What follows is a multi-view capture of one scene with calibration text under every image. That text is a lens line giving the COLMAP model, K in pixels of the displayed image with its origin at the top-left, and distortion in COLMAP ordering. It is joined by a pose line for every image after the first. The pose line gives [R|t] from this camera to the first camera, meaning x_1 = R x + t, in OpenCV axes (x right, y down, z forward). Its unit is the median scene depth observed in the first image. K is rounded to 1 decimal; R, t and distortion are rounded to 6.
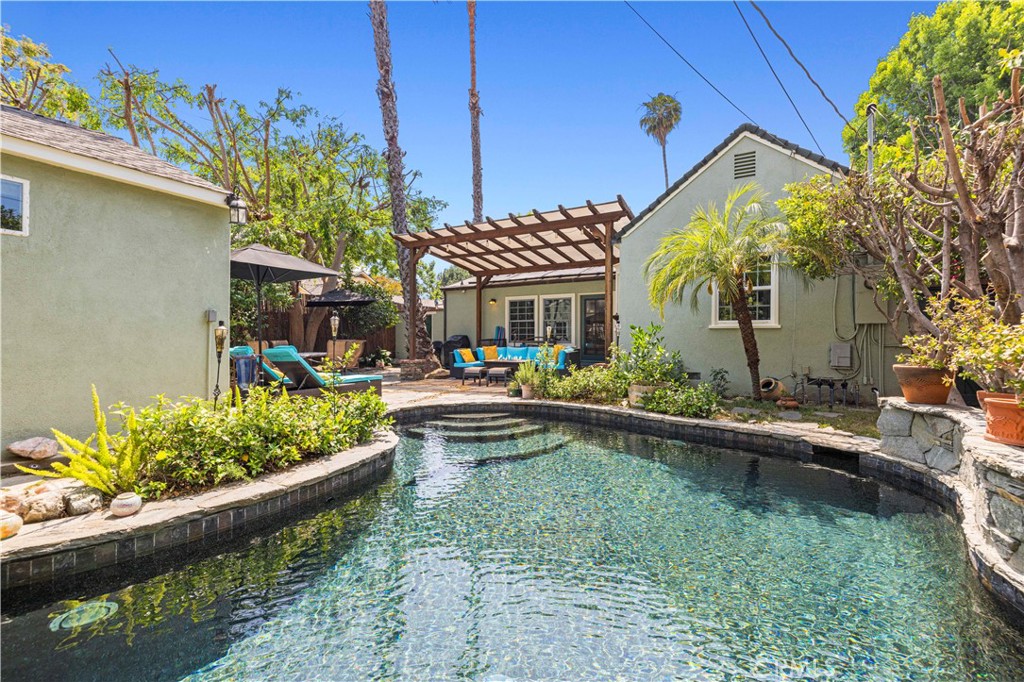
lens RADIAL K [[459.7, 0, 511.0], [0, 459.7, 338.6], [0, 0, 1]] dist [0.000474, 0.000050]
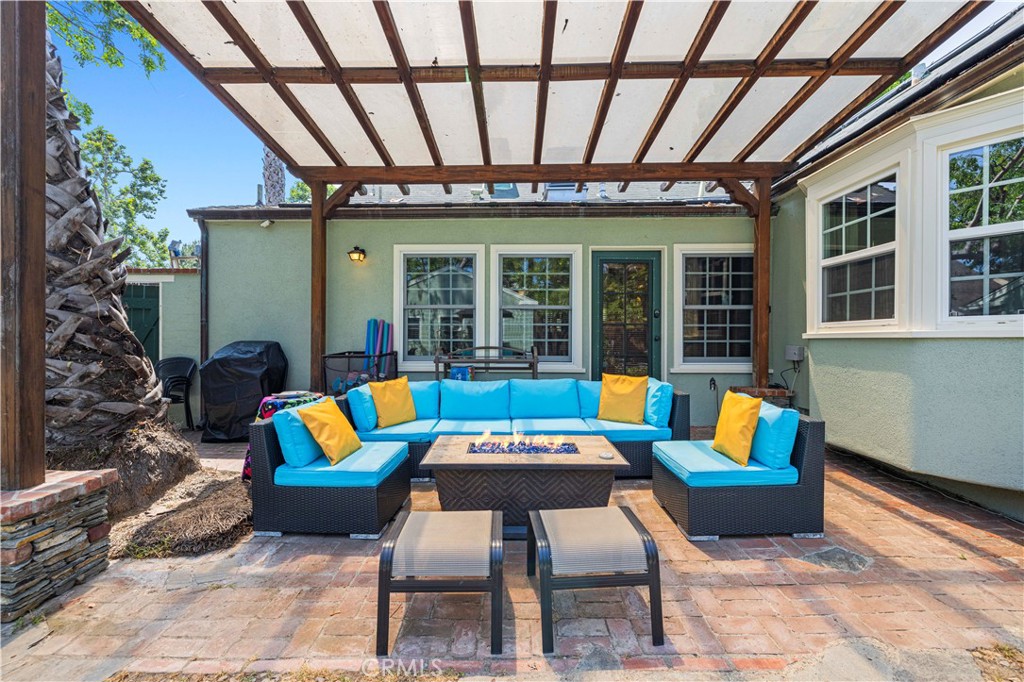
lens RADIAL K [[459.7, 0, 517.1], [0, 459.7, 339.5], [0, 0, 1]] dist [0.000474, 0.000050]
pose [[0.884199, 0.004446, 0.467089, -0.101903], [-0.003444, 0.999990, -0.002999, -0.009097], [-0.467098, 0.001043, 0.884205, 0.604862]]
